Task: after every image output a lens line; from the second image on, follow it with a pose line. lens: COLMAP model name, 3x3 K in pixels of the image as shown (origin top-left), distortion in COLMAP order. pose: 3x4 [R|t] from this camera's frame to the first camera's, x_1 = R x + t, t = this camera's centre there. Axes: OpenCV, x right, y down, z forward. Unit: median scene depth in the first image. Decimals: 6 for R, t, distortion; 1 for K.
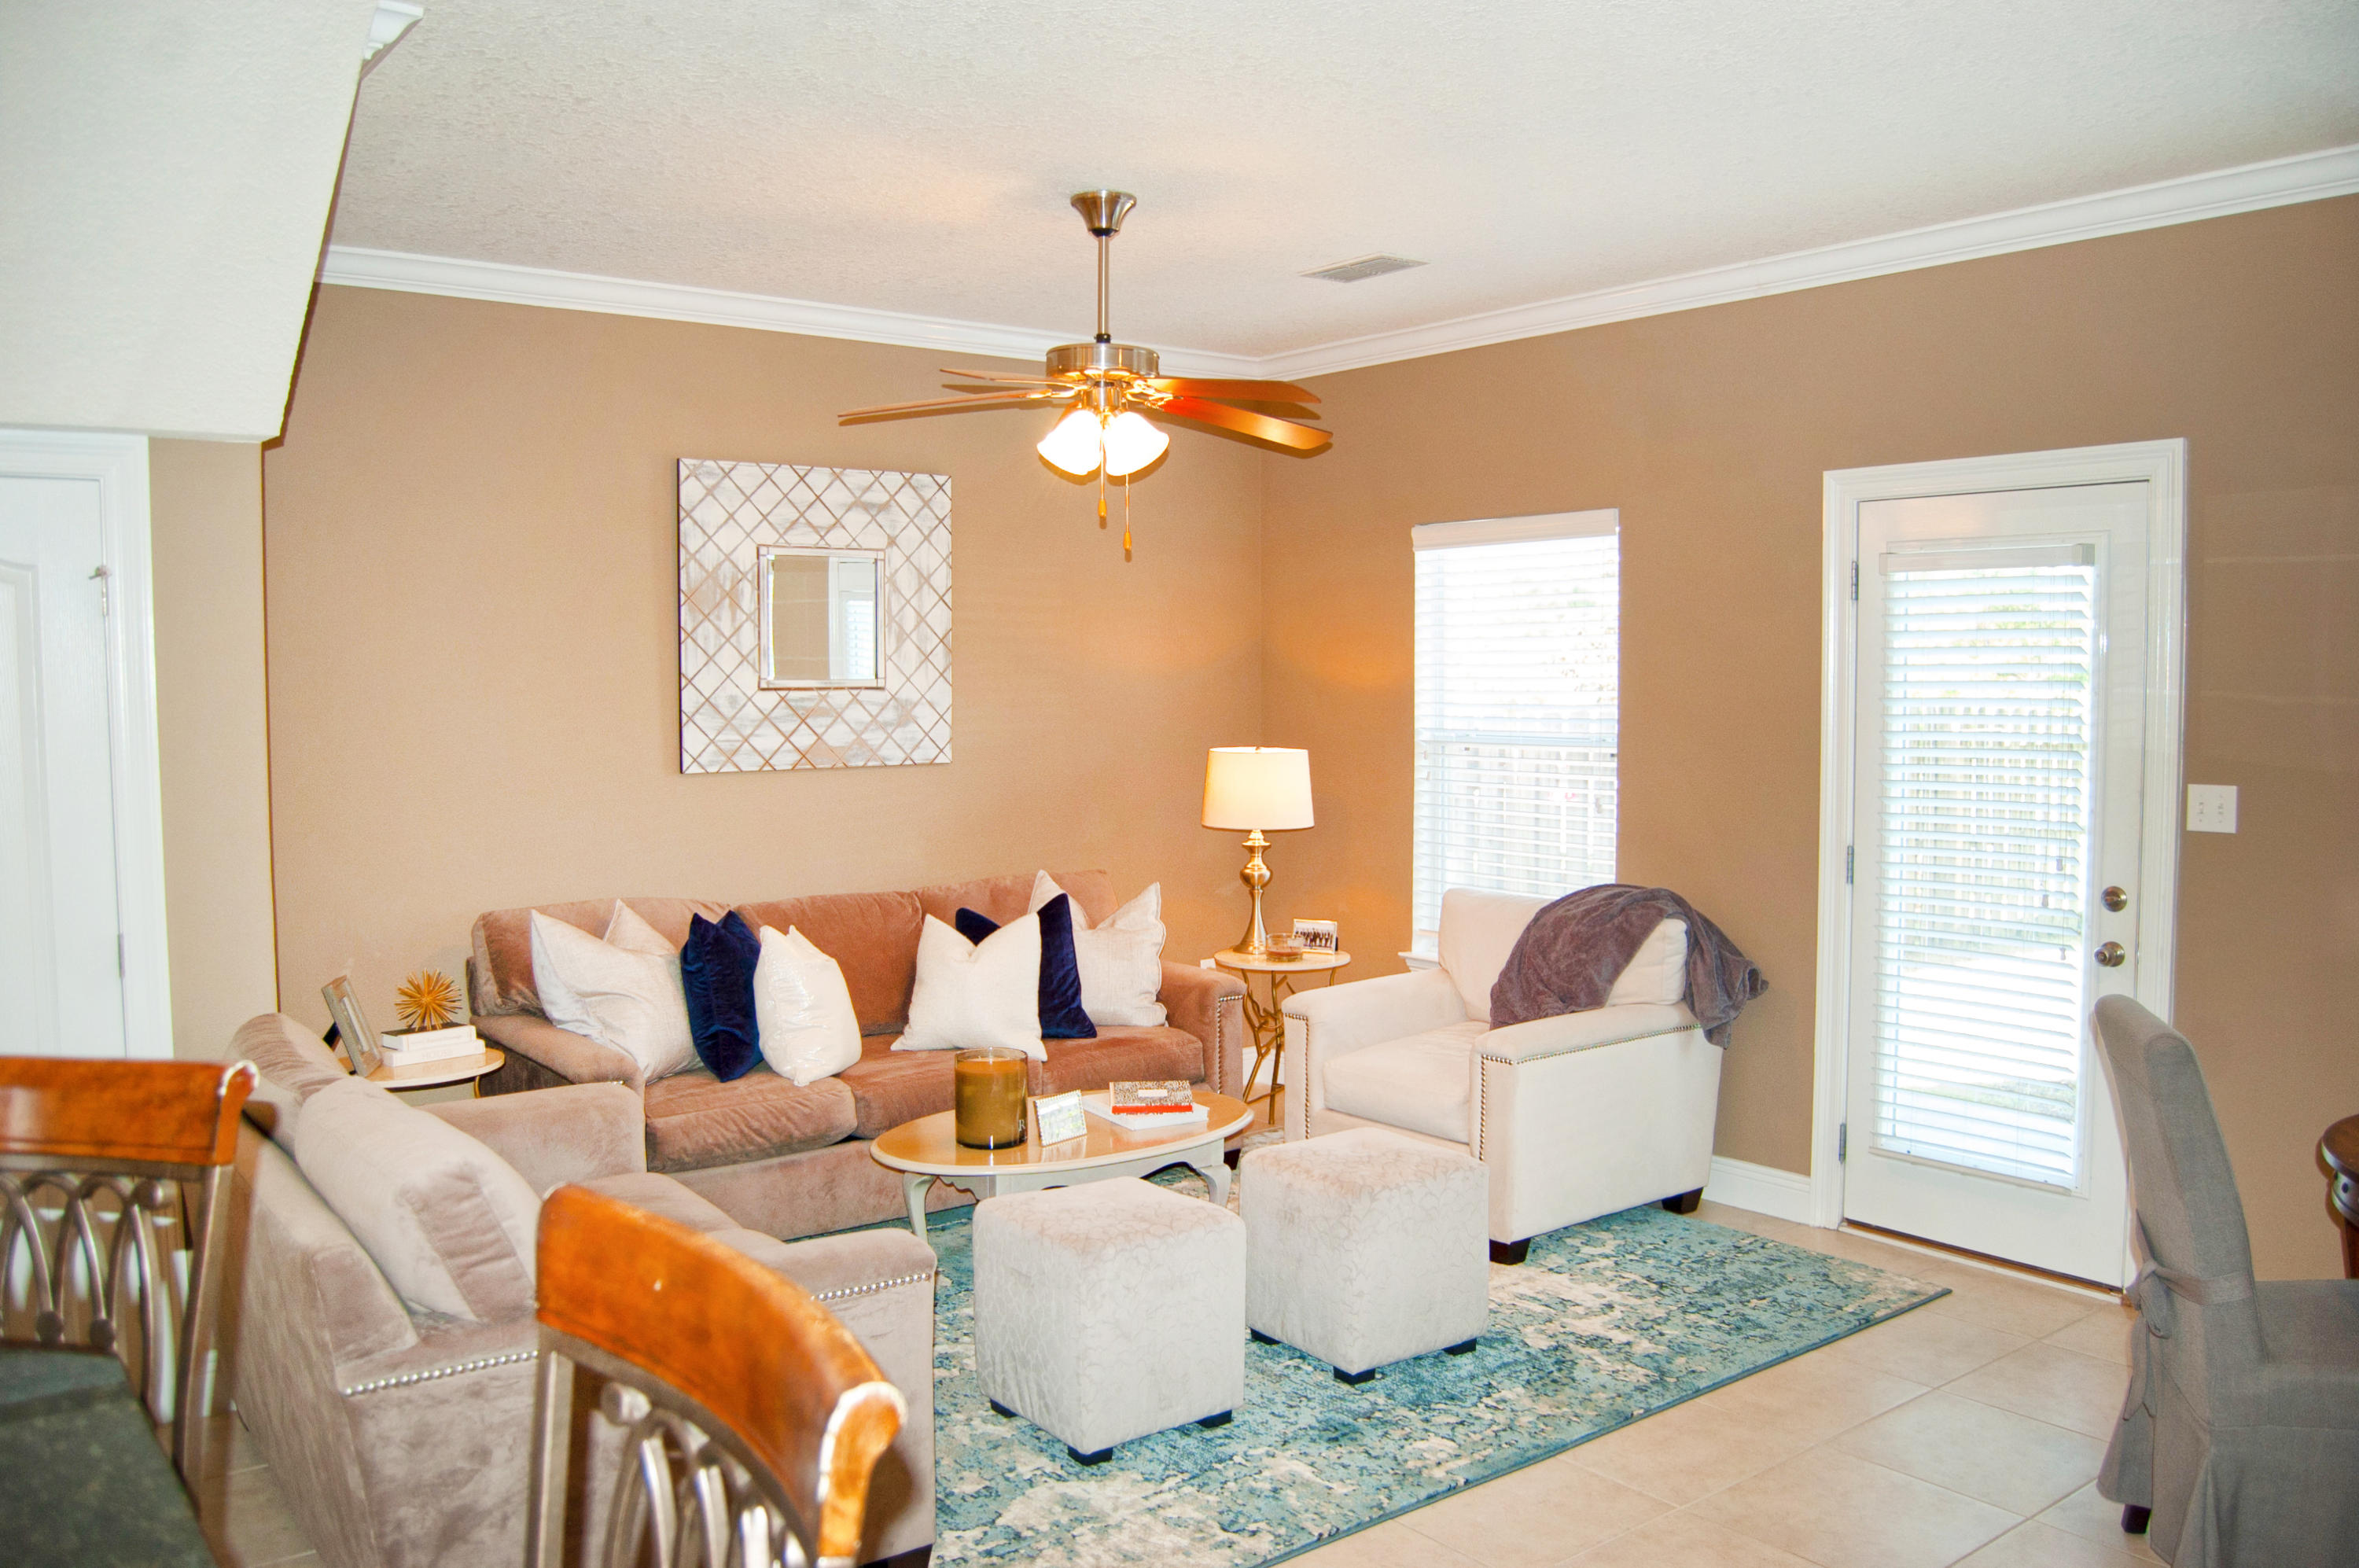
lens RADIAL K [[1834.1, 0, 1179.5], [0, 1834.1, 784.0], [0, 0, 1]] dist [-0.079851, 0.003614]
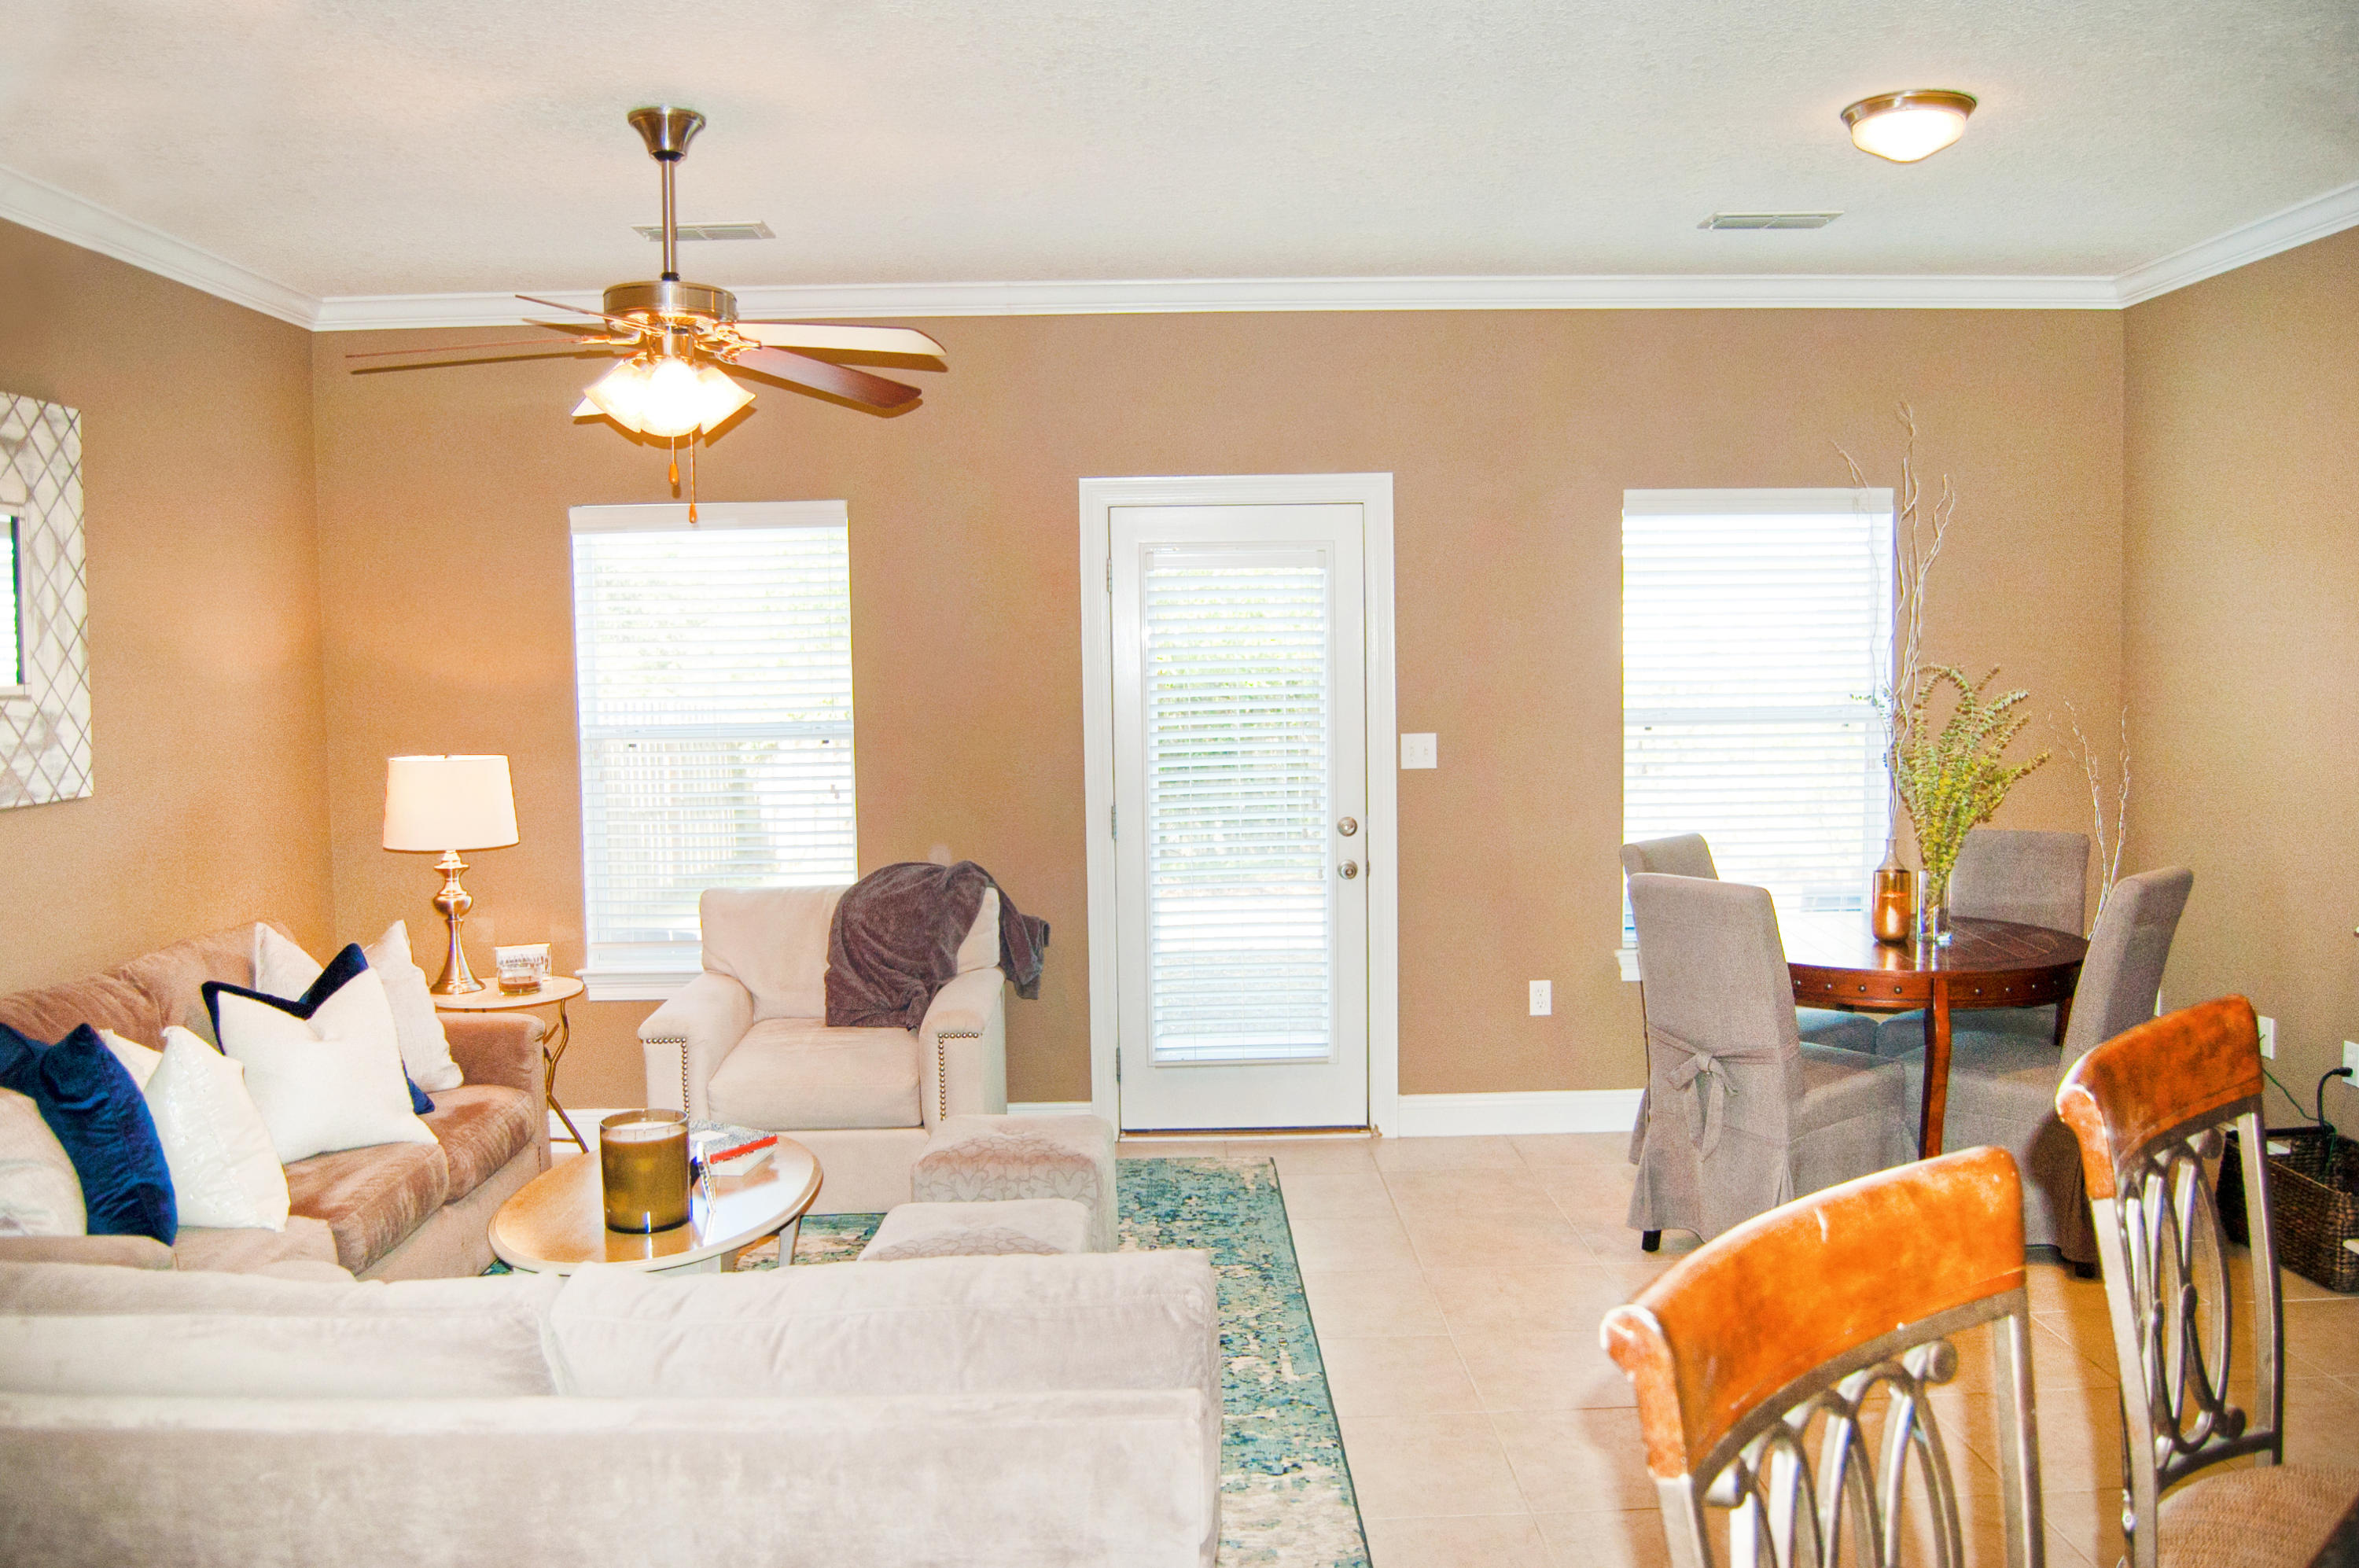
lens RADIAL K [[1844.9, 0, 1179.5], [0, 1844.9, 784.0], [0, 0, 1]] dist [-0.147667, 0.086589]
pose [[0.592074, -0.062664, 0.803443, -0.534063], [0.063106, 0.997516, 0.031296, -0.013486], [-0.803409, 0.032173, 0.594558, 0.268386]]
